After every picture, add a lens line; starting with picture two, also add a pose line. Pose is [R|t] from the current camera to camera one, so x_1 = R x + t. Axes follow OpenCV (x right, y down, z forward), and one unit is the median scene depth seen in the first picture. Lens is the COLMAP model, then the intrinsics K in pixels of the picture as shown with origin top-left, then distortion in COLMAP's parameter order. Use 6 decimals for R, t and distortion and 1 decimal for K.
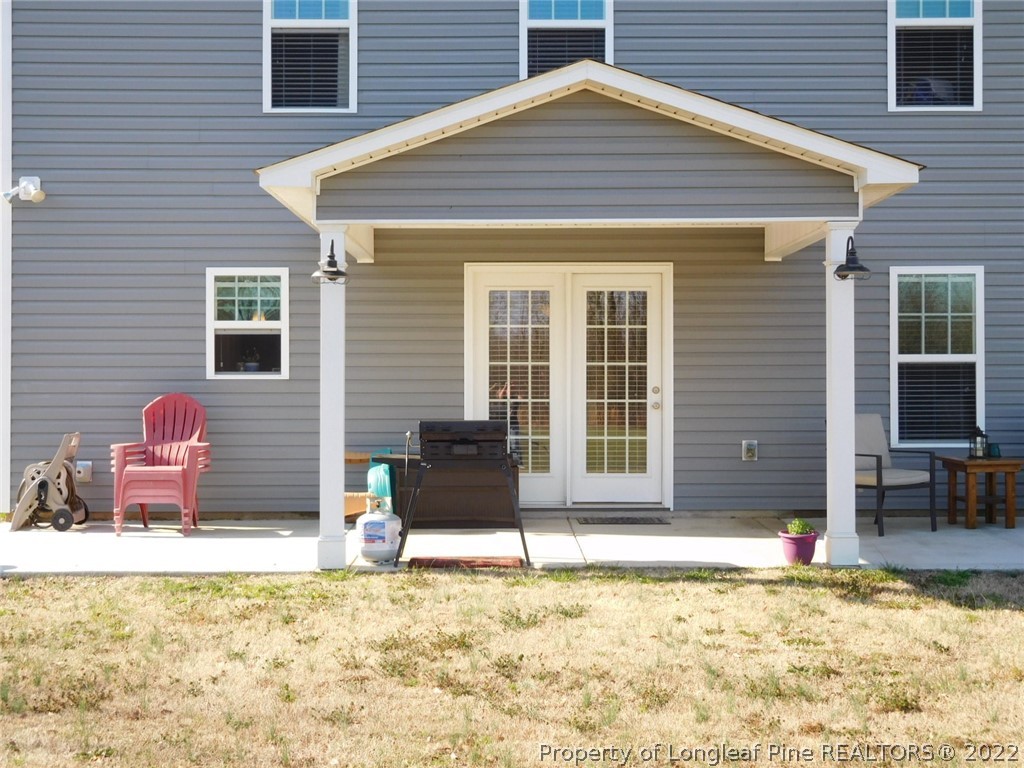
lens RADIAL K [[1557.7, 0, 512.3], [0, 1557.7, 383.2], [0, 0, 1]] dist [0.065916, 0.000000]
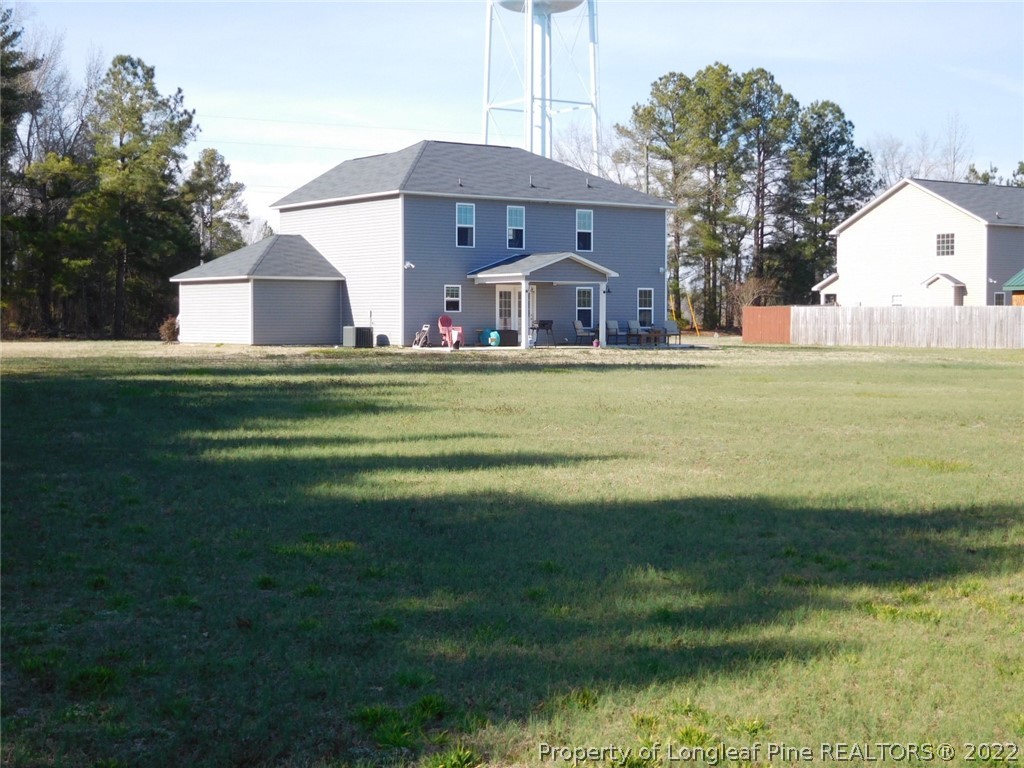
lens RADIAL K [[1557.7, 0, 512.2], [0, 1557.7, 387.2], [0, 0, 1]] dist [0.065916, 0.000000]
pose [[0.813351, -0.024178, 0.581271, -2.424605], [-0.005221, 0.998792, 0.048851, -0.005923], [-0.581750, -0.042768, 0.812242, -2.420185]]
